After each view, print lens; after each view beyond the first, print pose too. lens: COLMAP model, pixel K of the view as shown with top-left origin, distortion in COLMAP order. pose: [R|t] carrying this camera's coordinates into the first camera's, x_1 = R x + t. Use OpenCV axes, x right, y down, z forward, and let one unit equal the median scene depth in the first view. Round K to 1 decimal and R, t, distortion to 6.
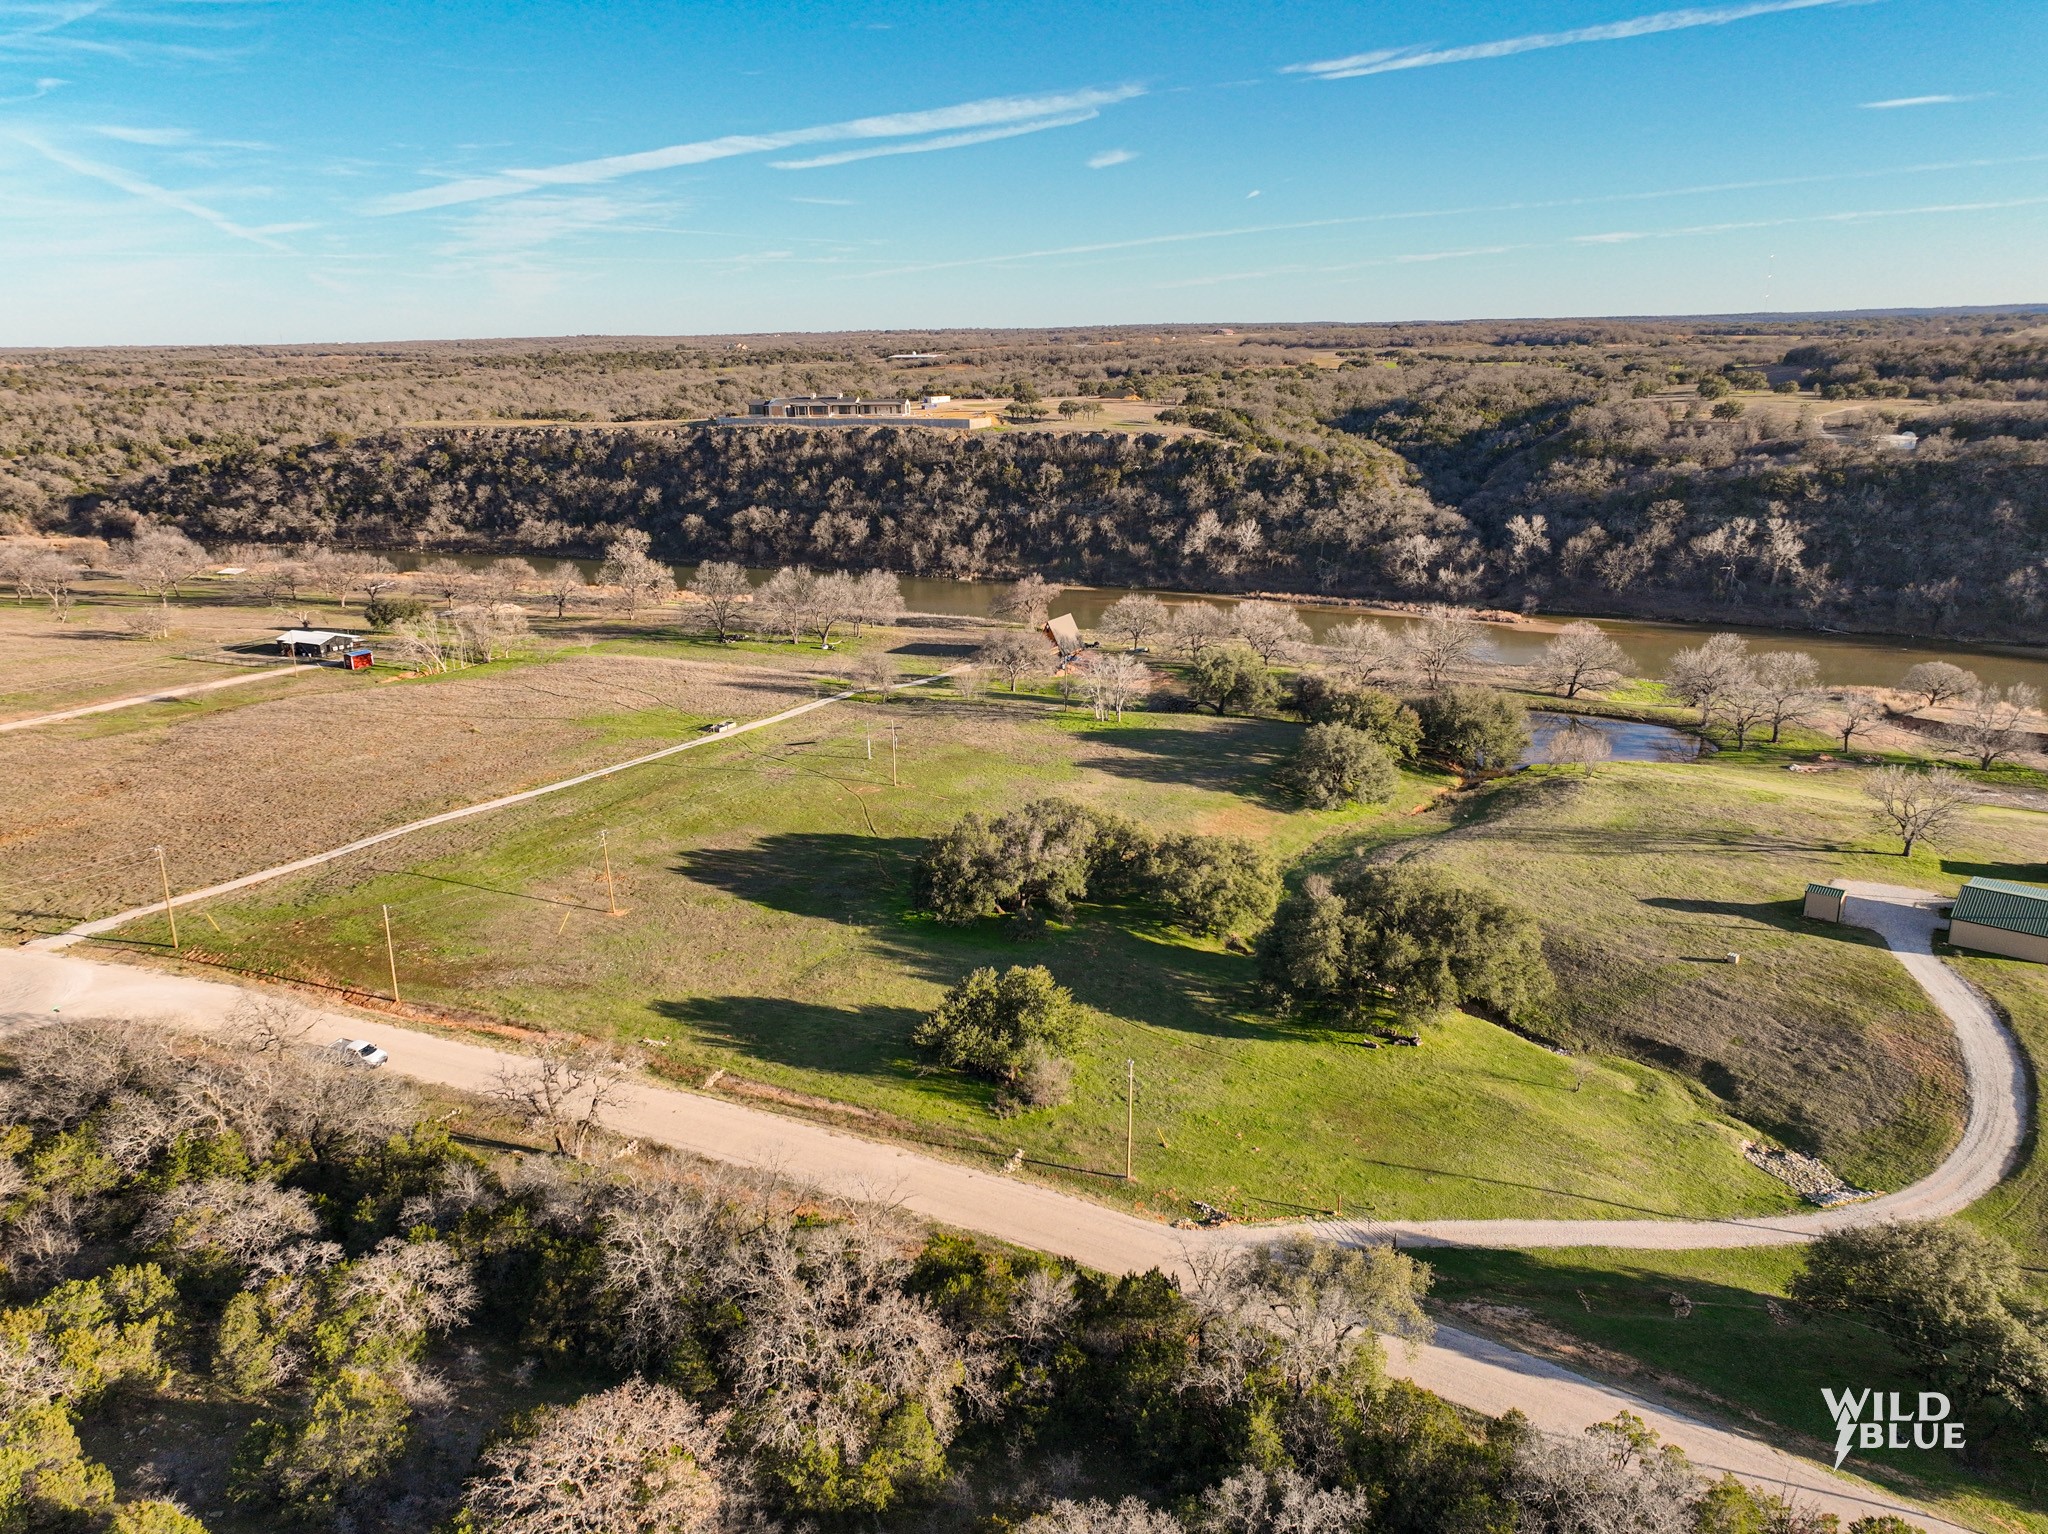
lens RADIAL K [[1470.7, 0, 1027.8], [0, 1470.7, 723.6], [0, 0, 1]] dist [0.004765, 0.006256]
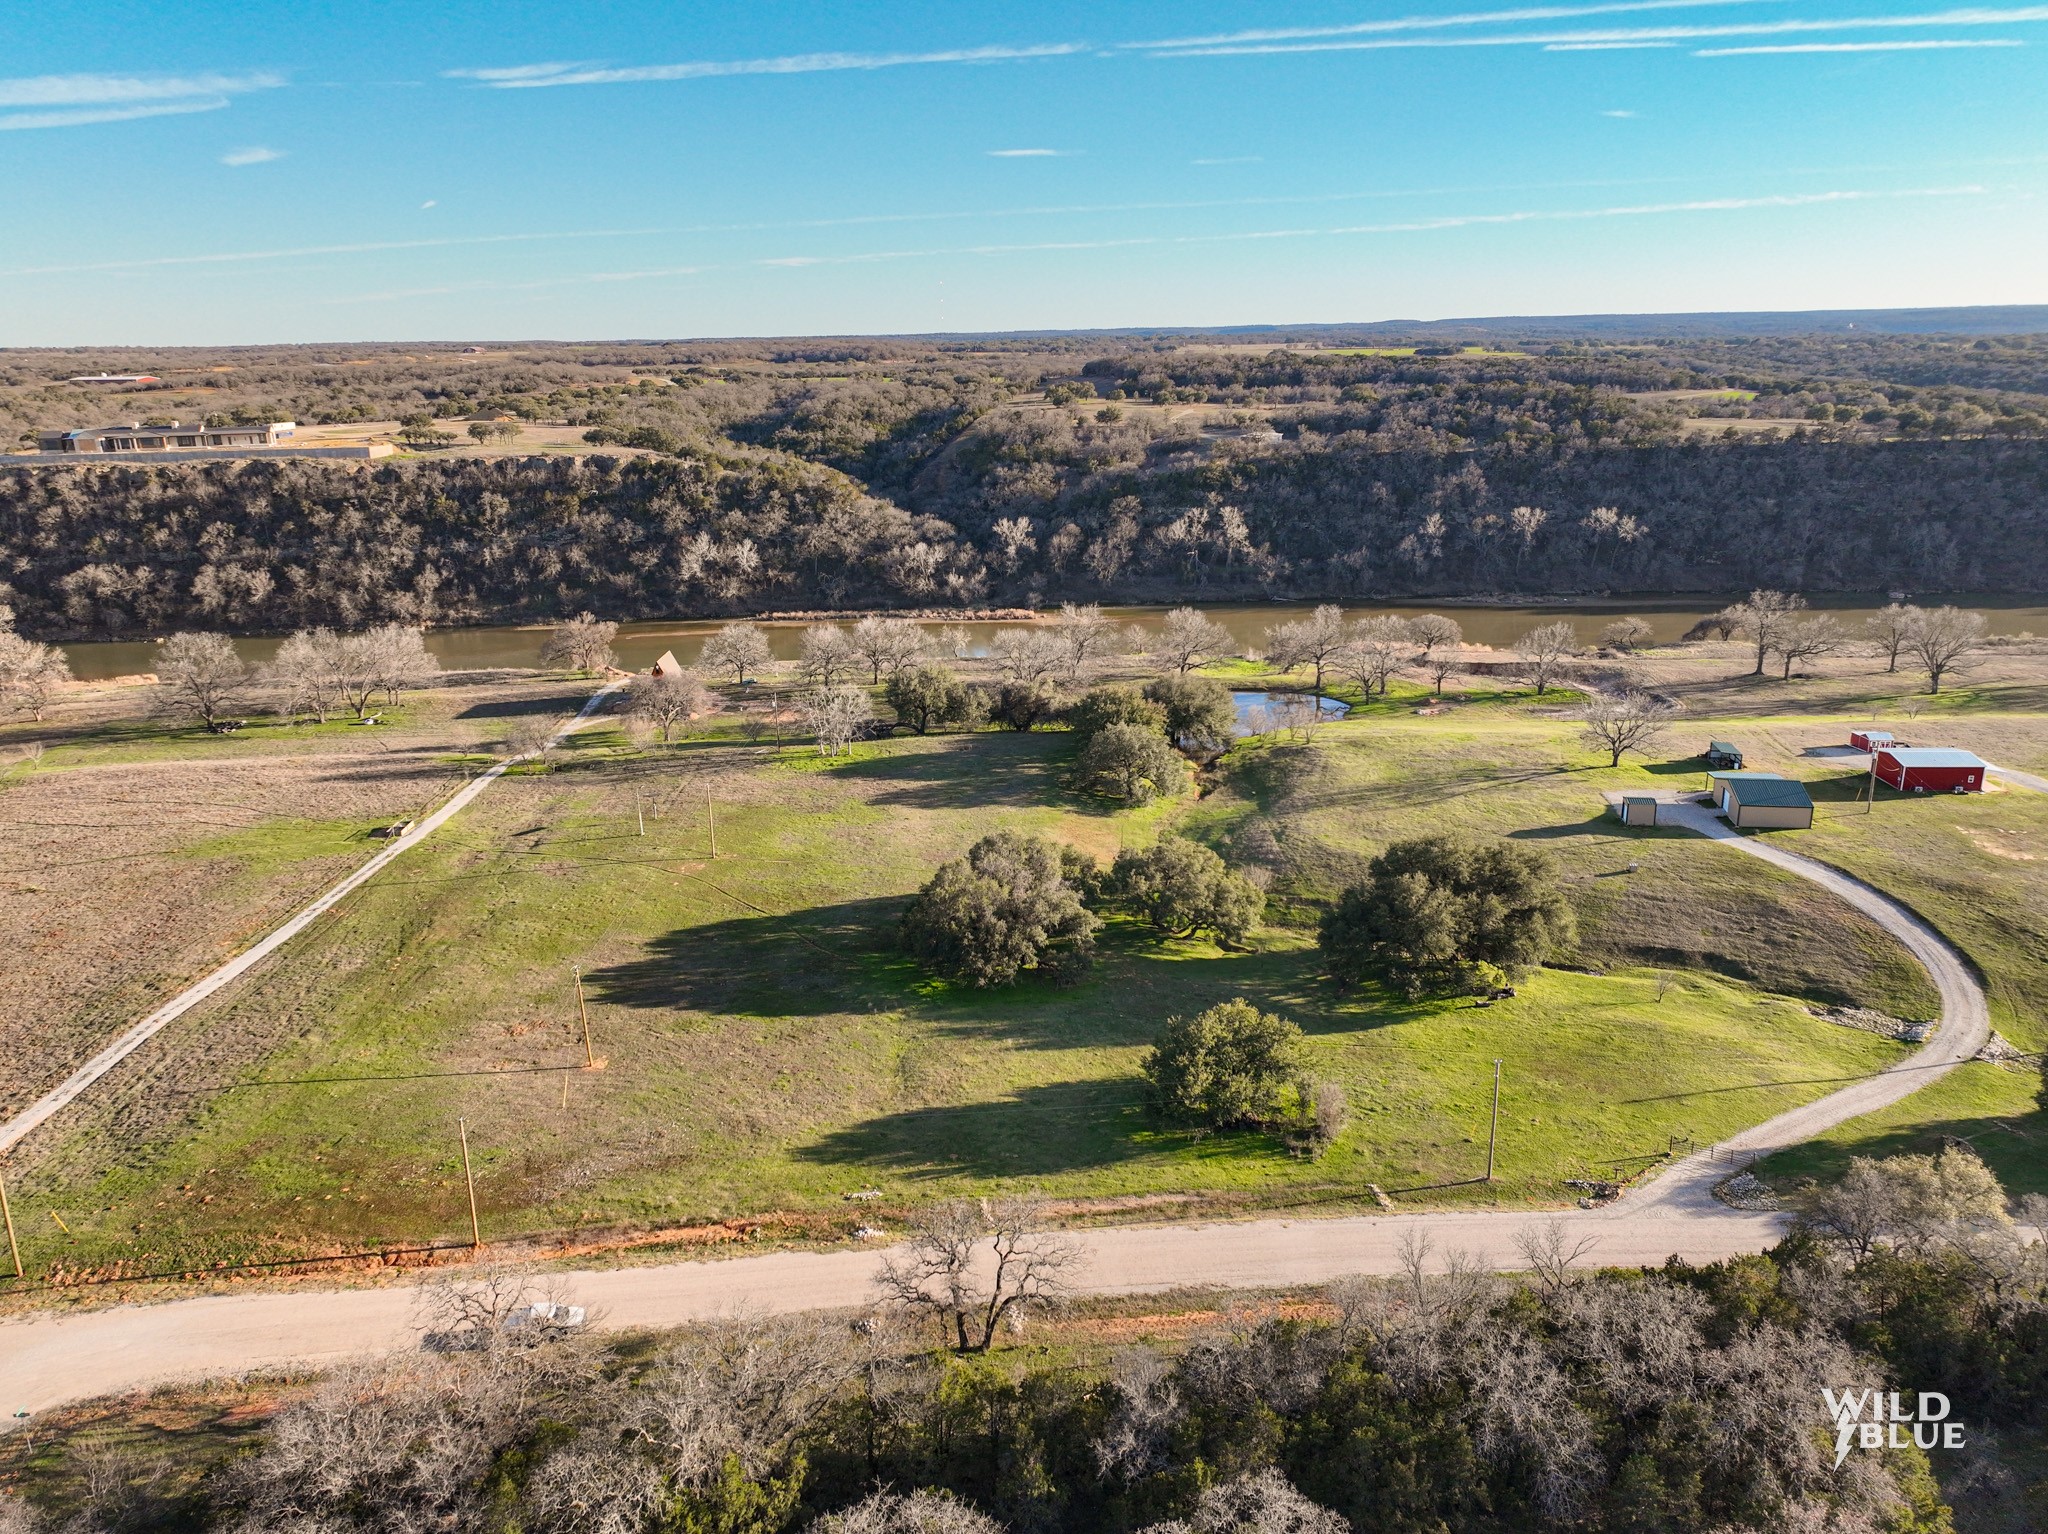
lens RADIAL K [[1442.8, 0, 1038.8], [0, 1442.8, 768.2], [0, 0, 1]] dist [0.003381, 0.009595]
pose [[0.862307, -0.143292, 0.485689, -0.150471], [0.133100, 0.989540, 0.055632, -0.014844], [-0.488581, 0.016673, 0.872359, 0.069130]]
